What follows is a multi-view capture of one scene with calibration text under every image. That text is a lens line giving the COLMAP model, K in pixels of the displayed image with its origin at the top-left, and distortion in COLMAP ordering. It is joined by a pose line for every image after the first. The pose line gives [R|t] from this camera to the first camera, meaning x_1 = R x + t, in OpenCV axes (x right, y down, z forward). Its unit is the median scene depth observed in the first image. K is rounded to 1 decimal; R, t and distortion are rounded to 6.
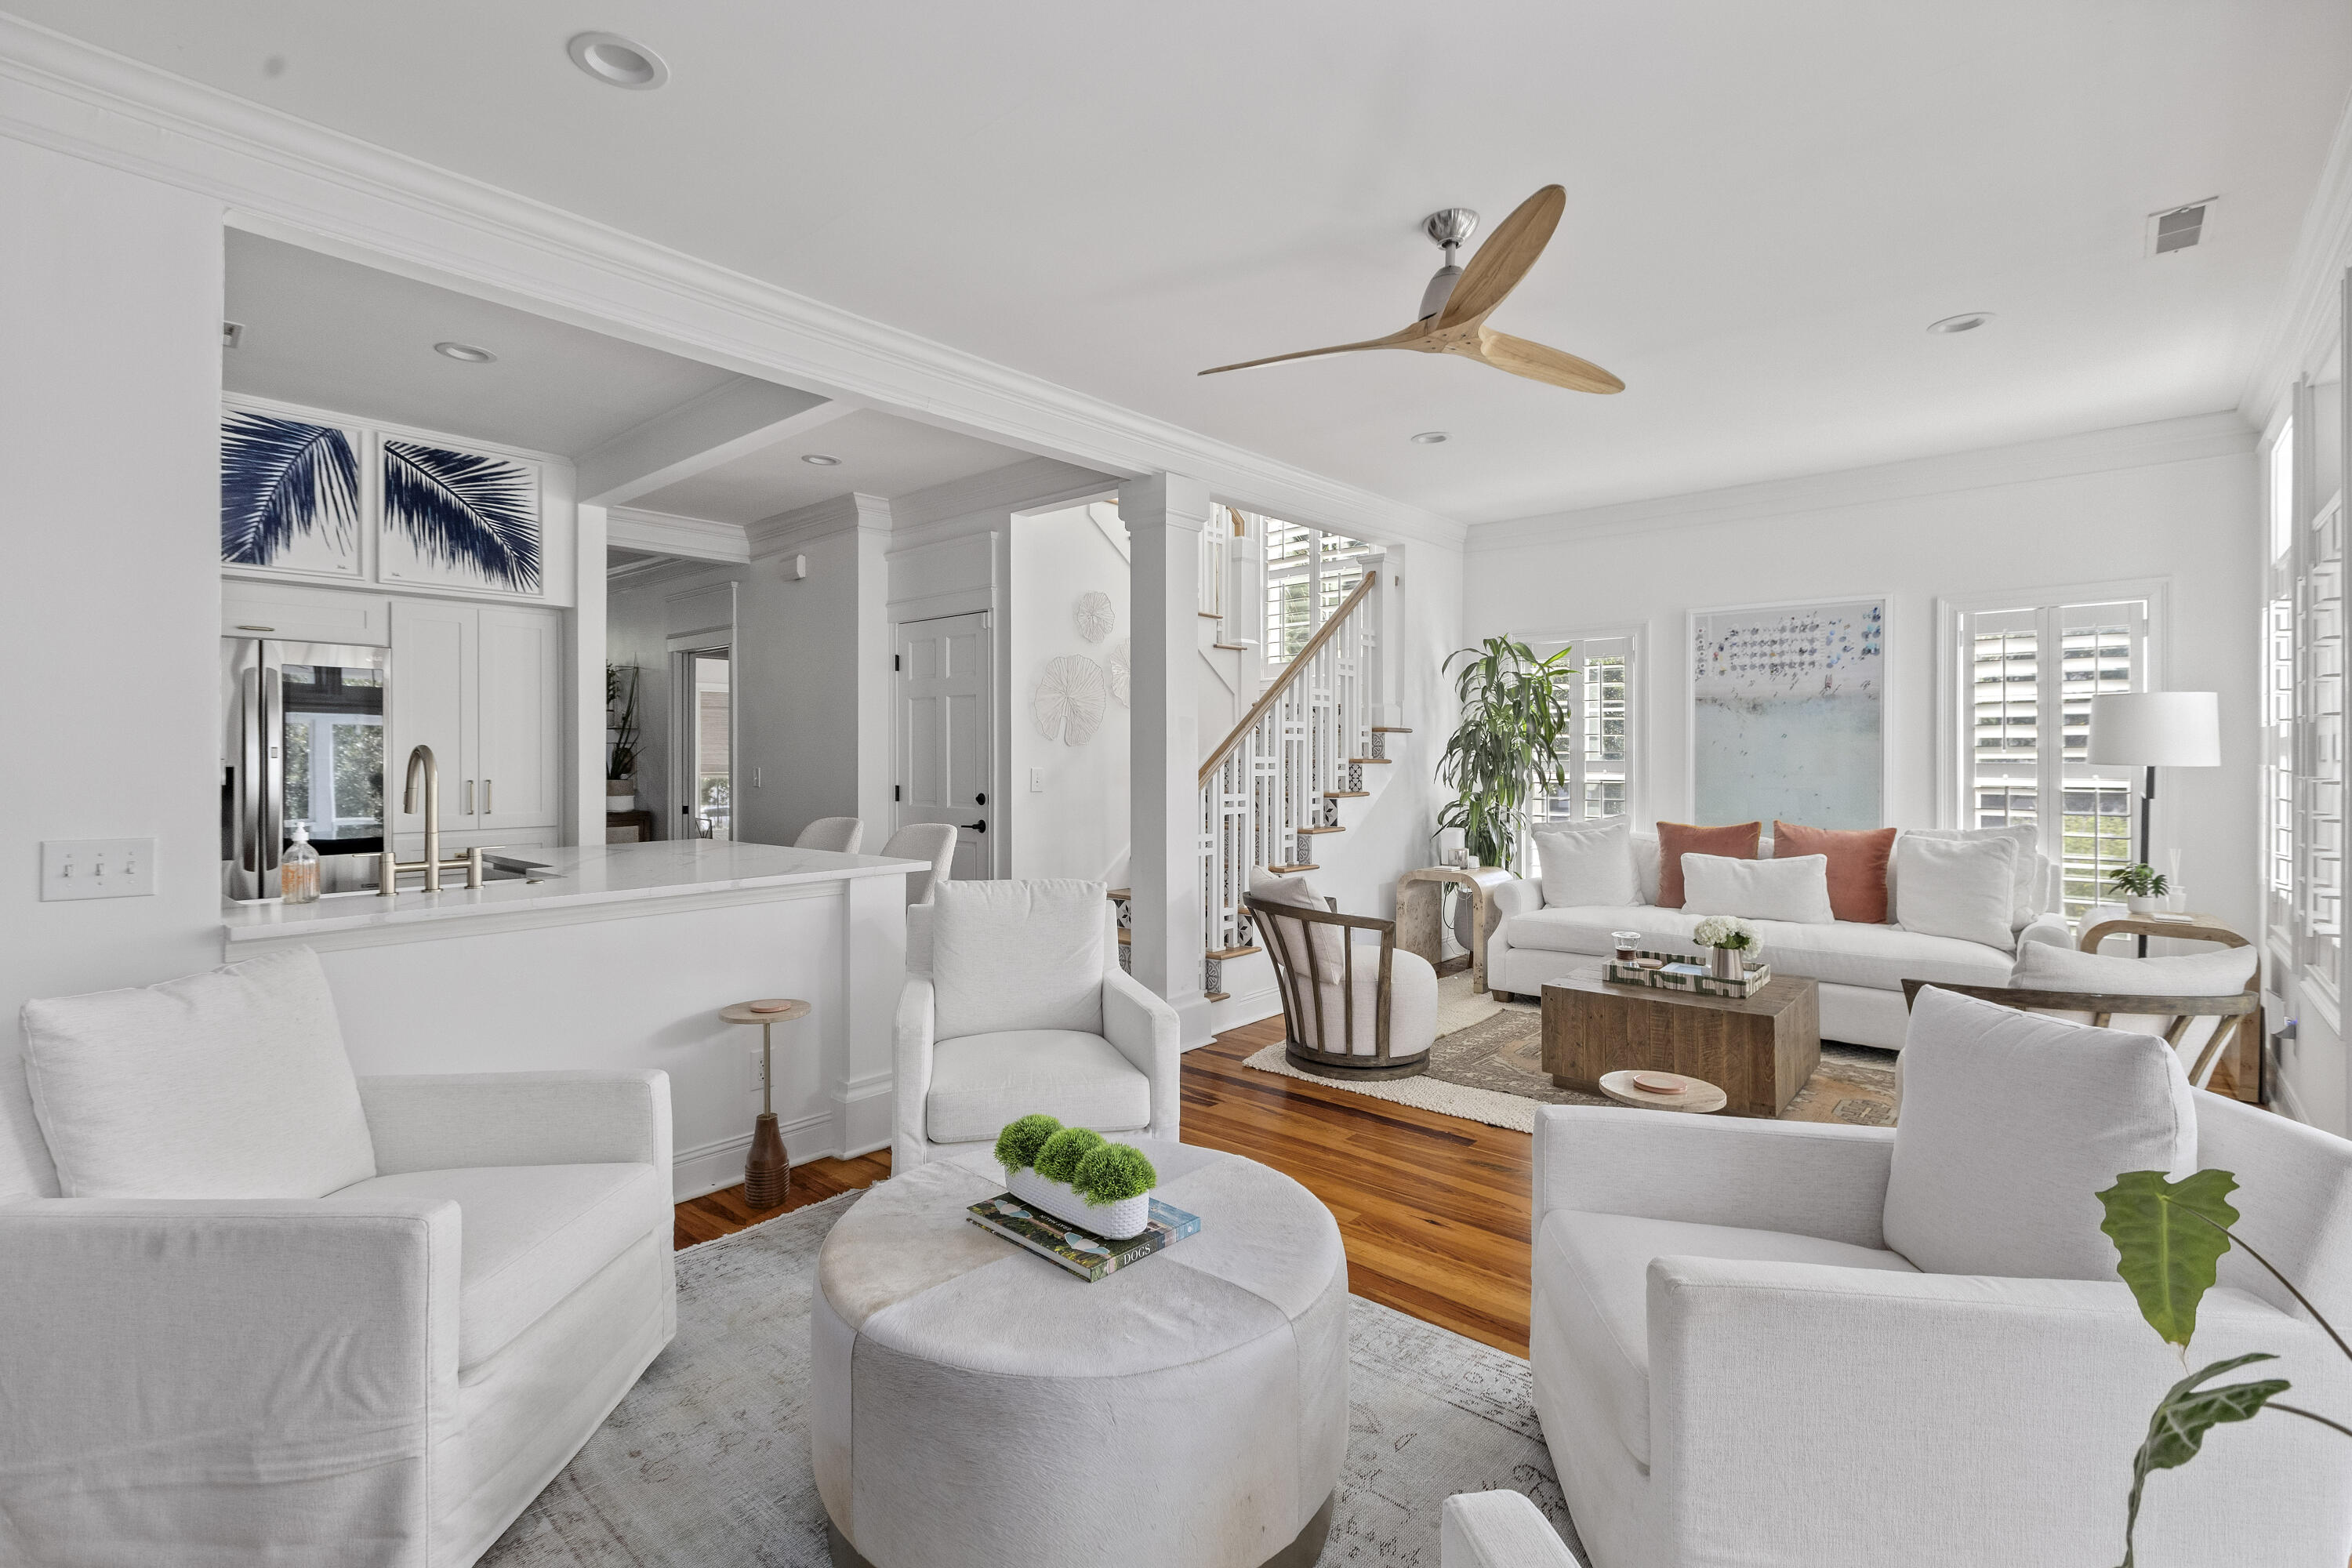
lens RADIAL K [[1069.9, 0, 1168.8], [0, 1069.9, 752.0], [0, 0, 1]] dist [0.003448, -0.004049]
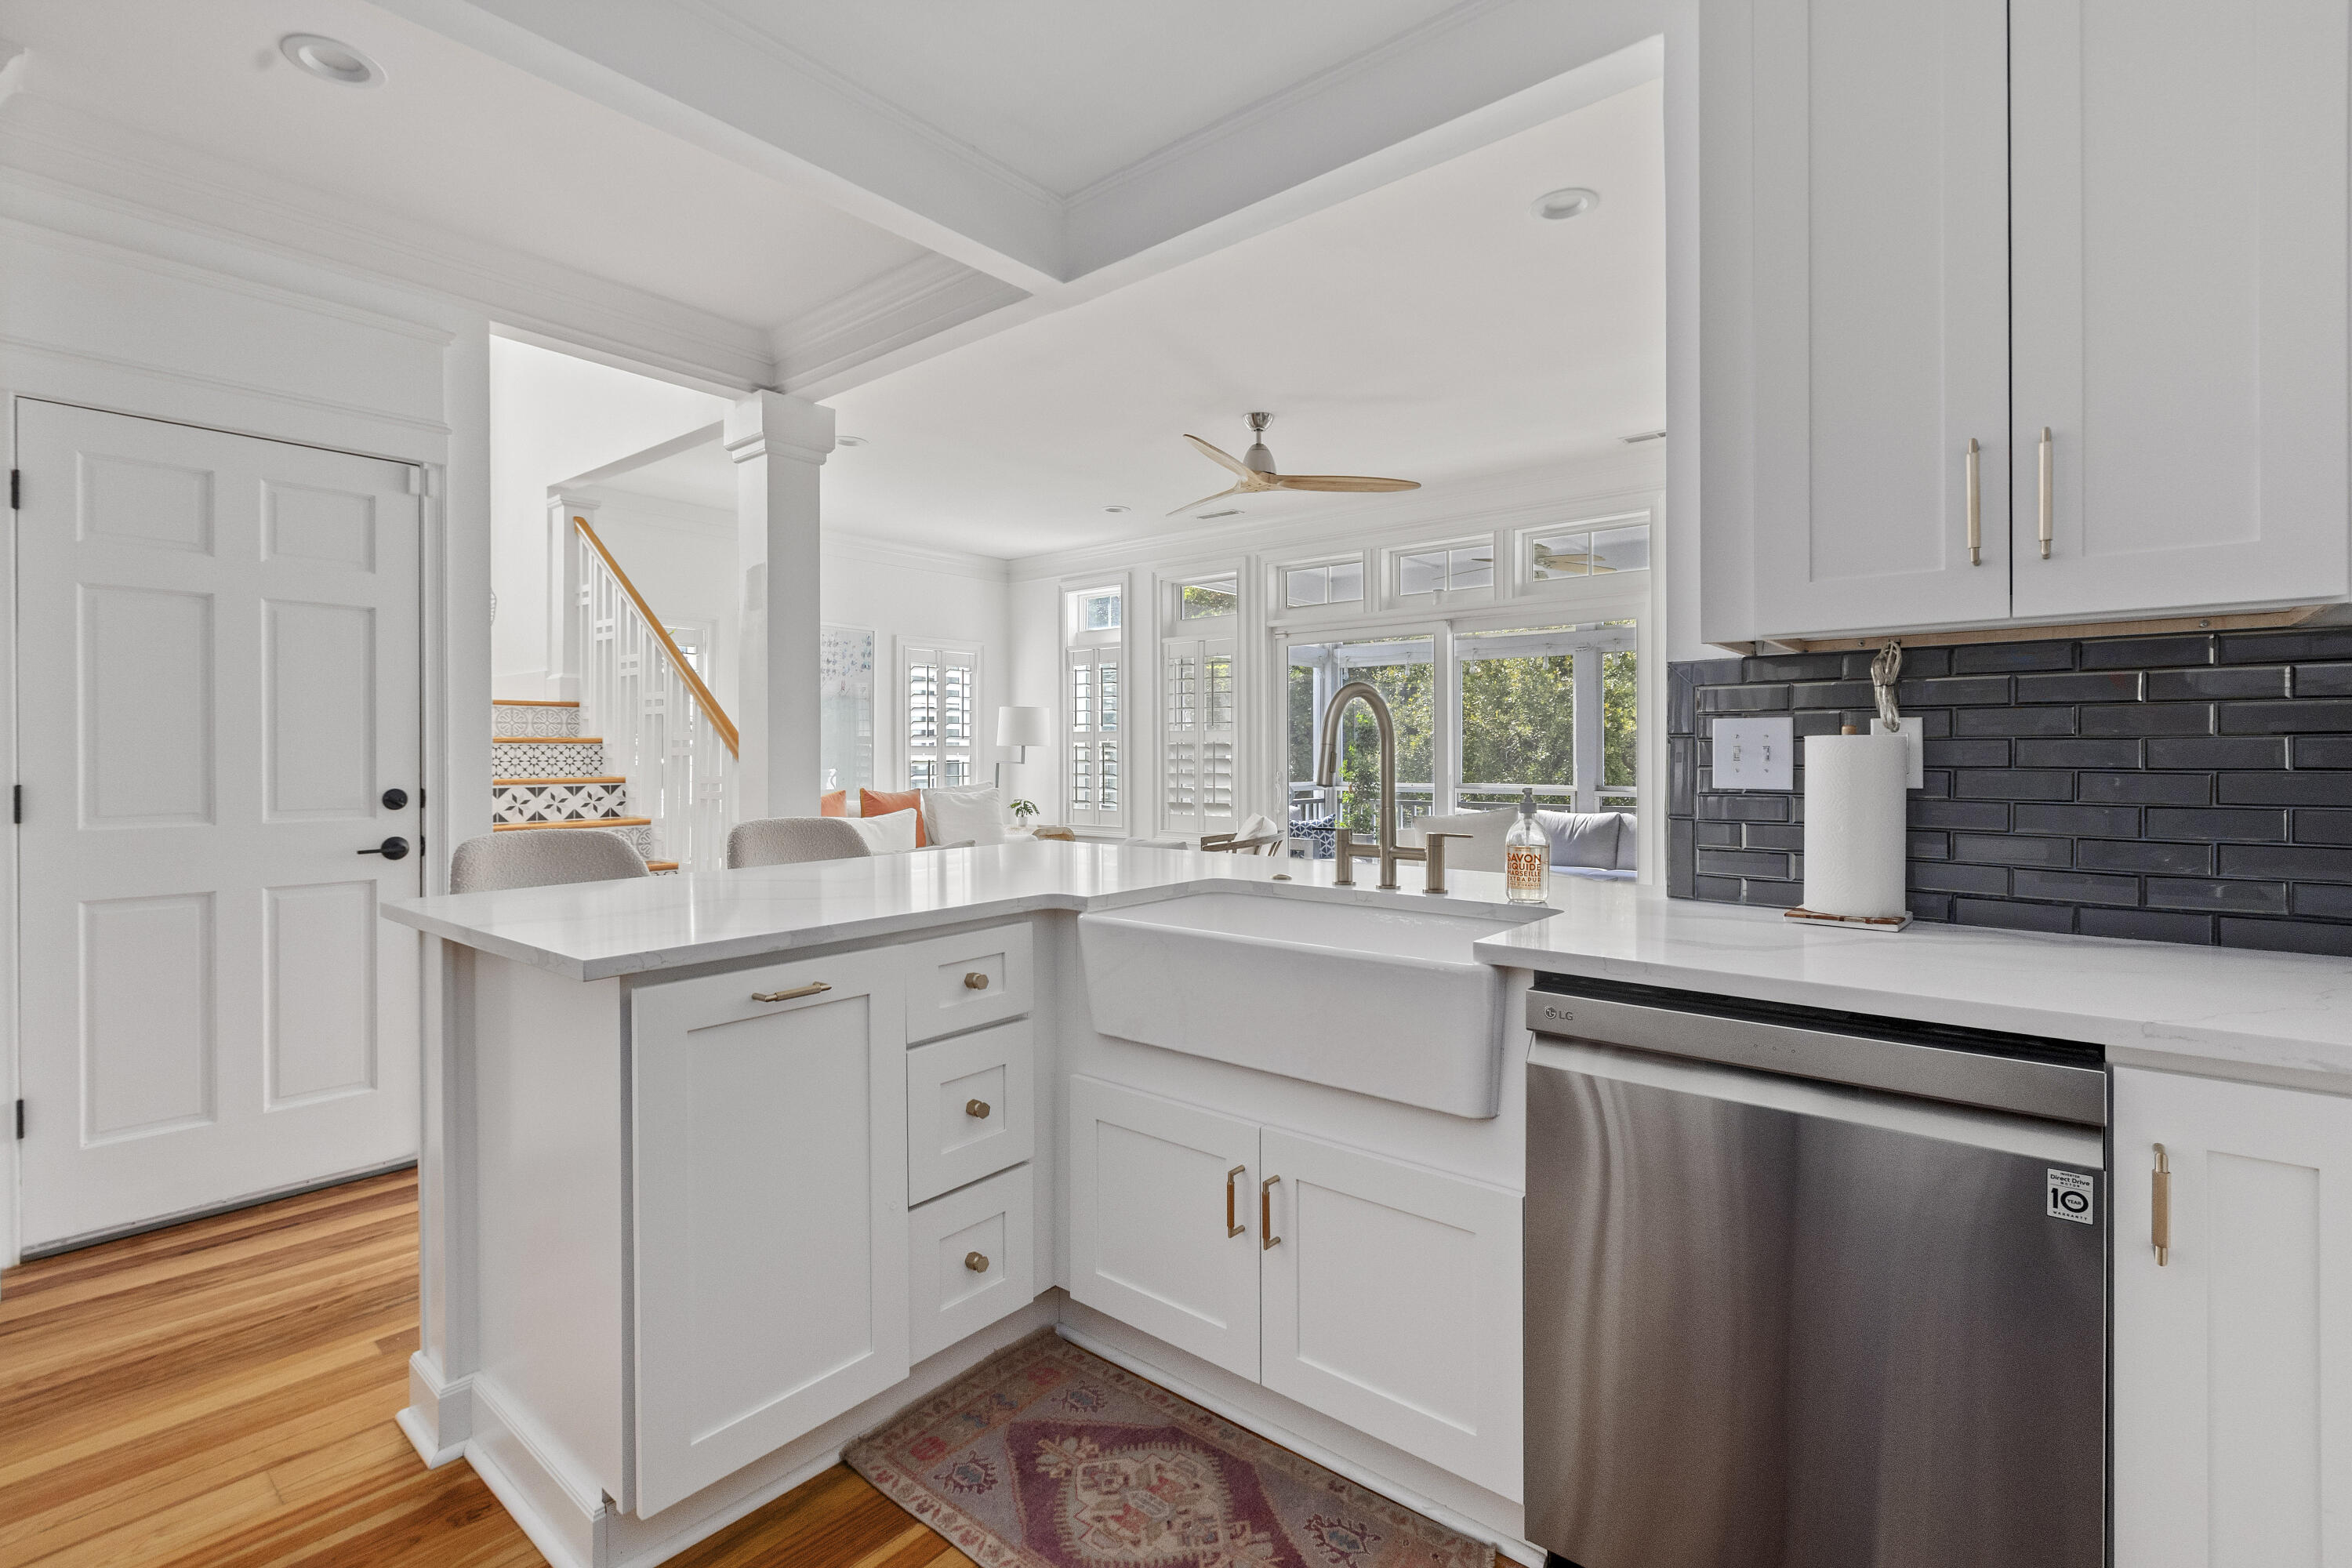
lens RADIAL K [[1074.1, 0, 1174.3], [0, 1074.1, 741.8], [0, 0, 1]] dist [-0.000918, 0.000107]
pose [[-0.033239, 0.011619, 0.999380, -0.792836], [0.000241, 0.999932, -0.011617, 0.022206], [-0.999447, -0.000146, -0.033239, 0.656980]]
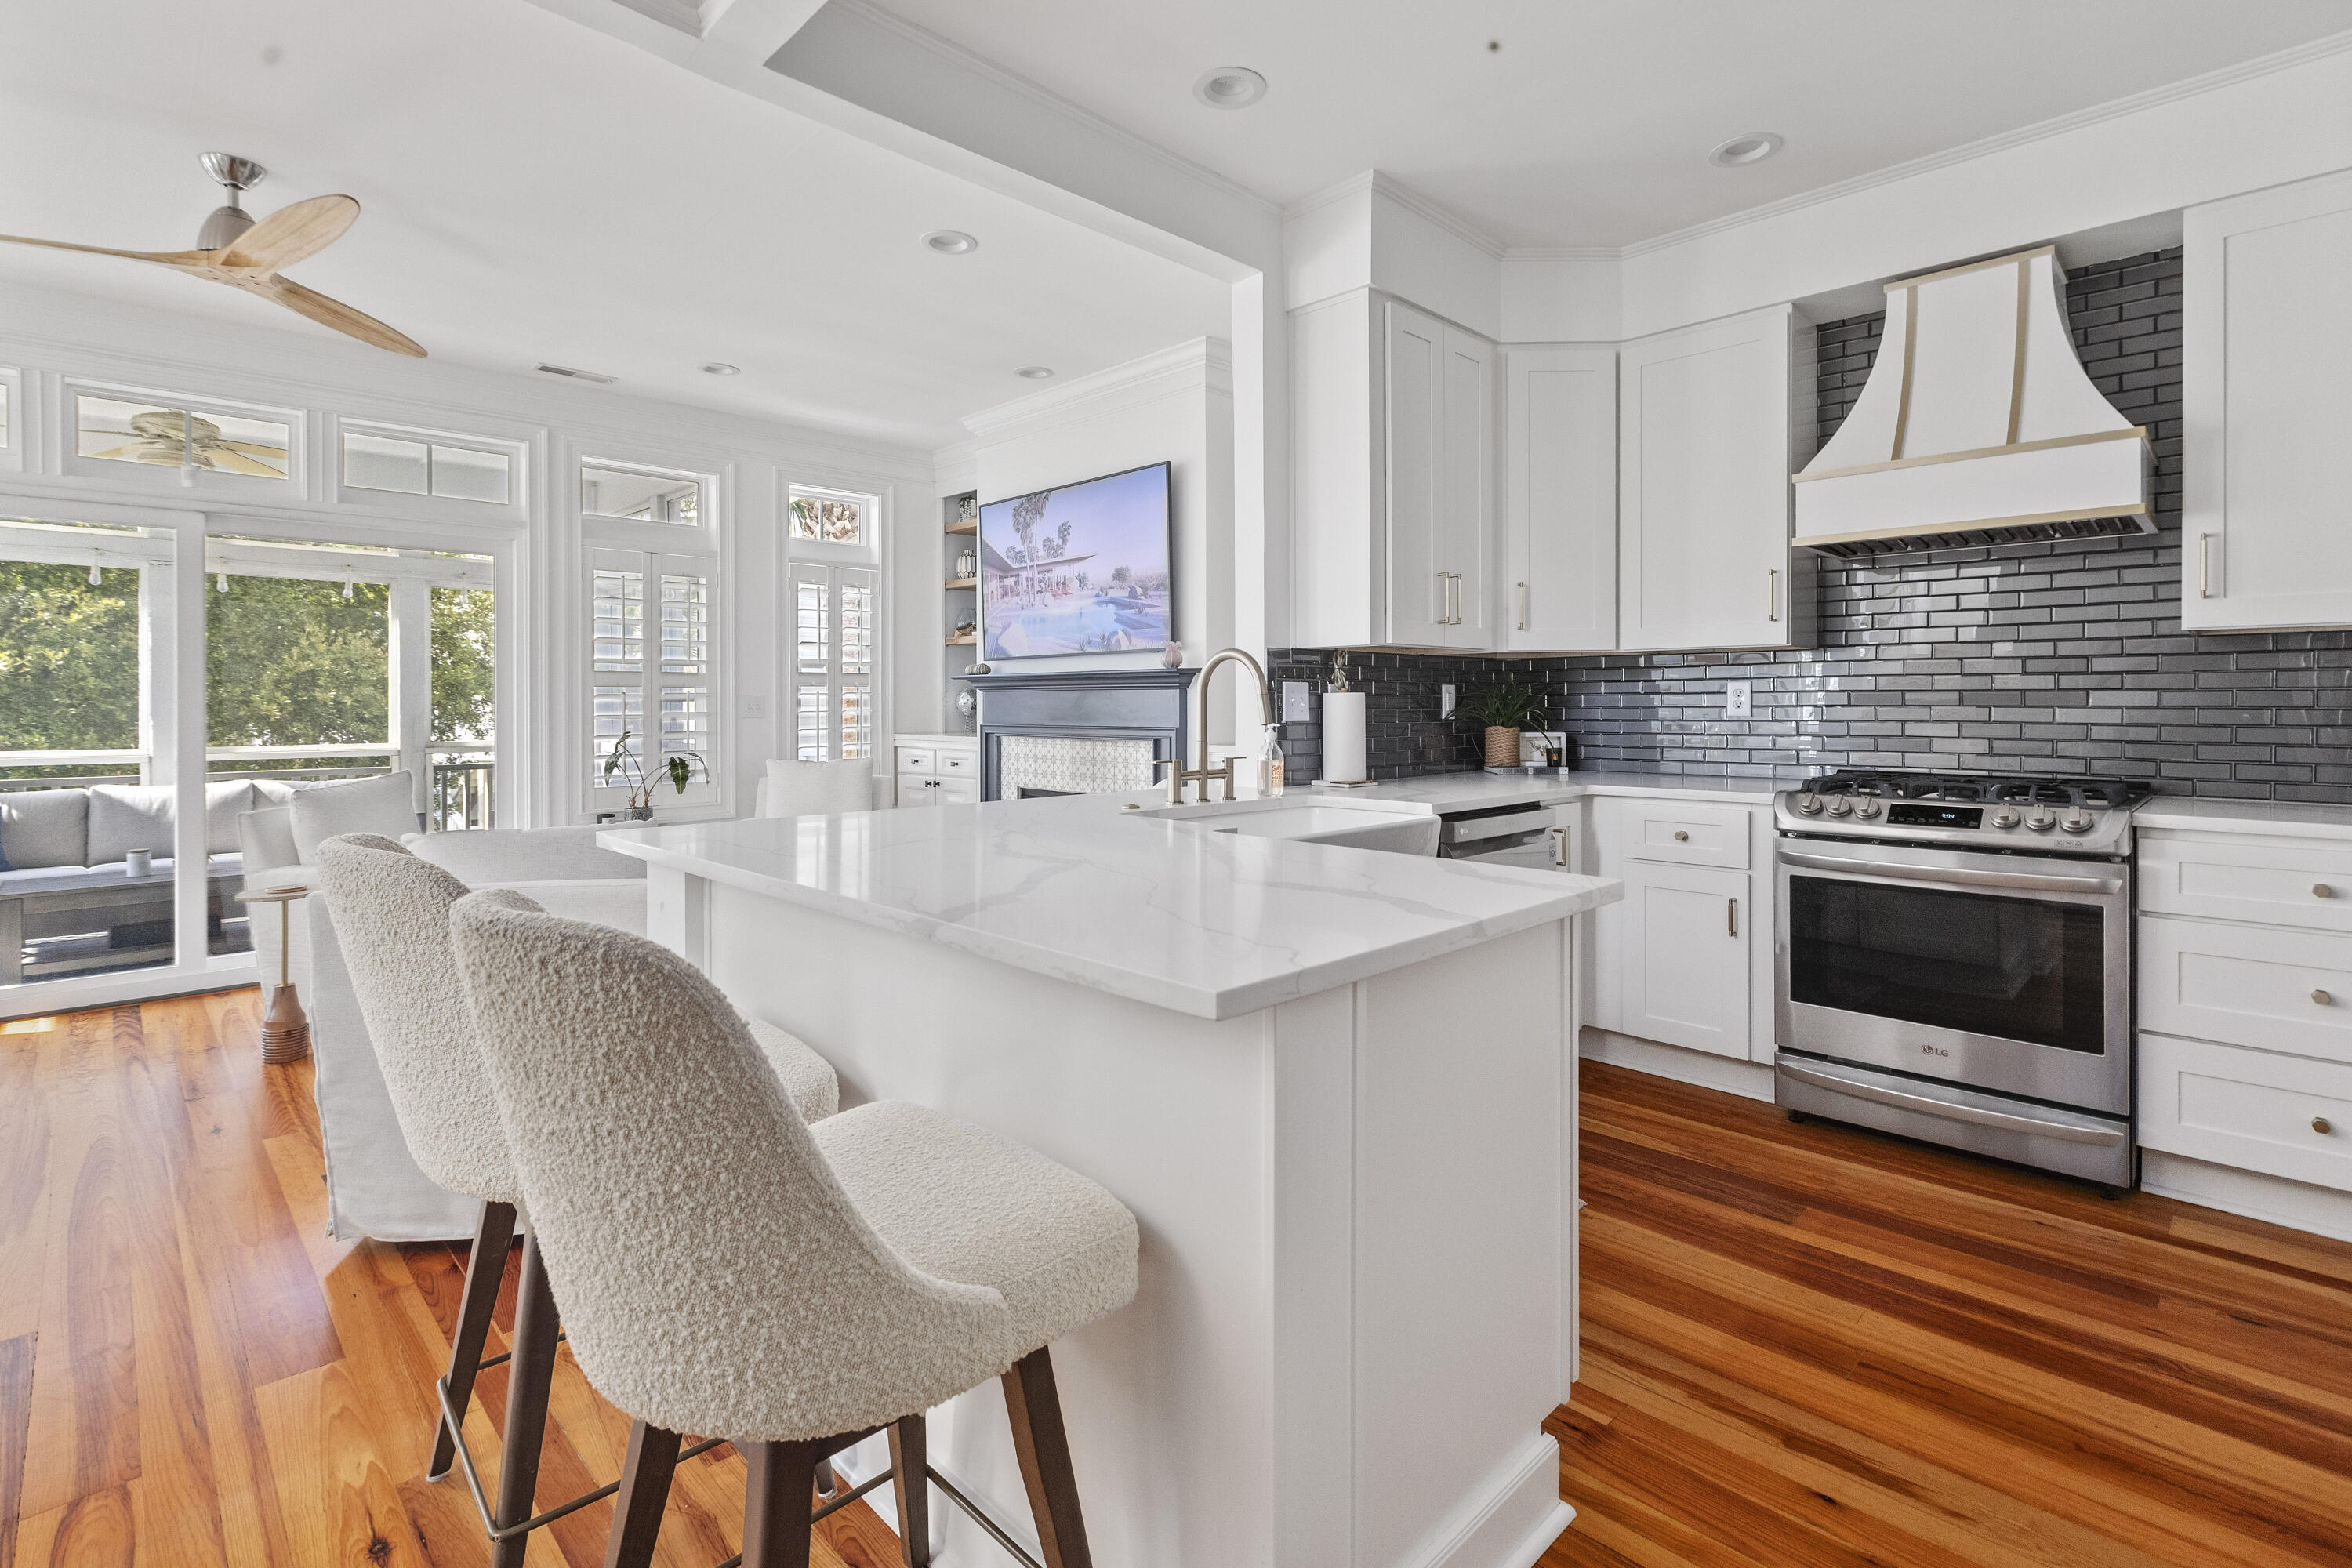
lens RADIAL K [[1103.9, 0, 1185.2], [0, 1103.9, 695.9], [0, 0, 1]] dist [0.000472, 0.000724]
pose [[-0.997281, 0.002288, 0.073653, -0.420249], [0.001561, 0.999949, -0.009929, 0.025243], [-0.073672, -0.009787, -0.997234, 1.119431]]
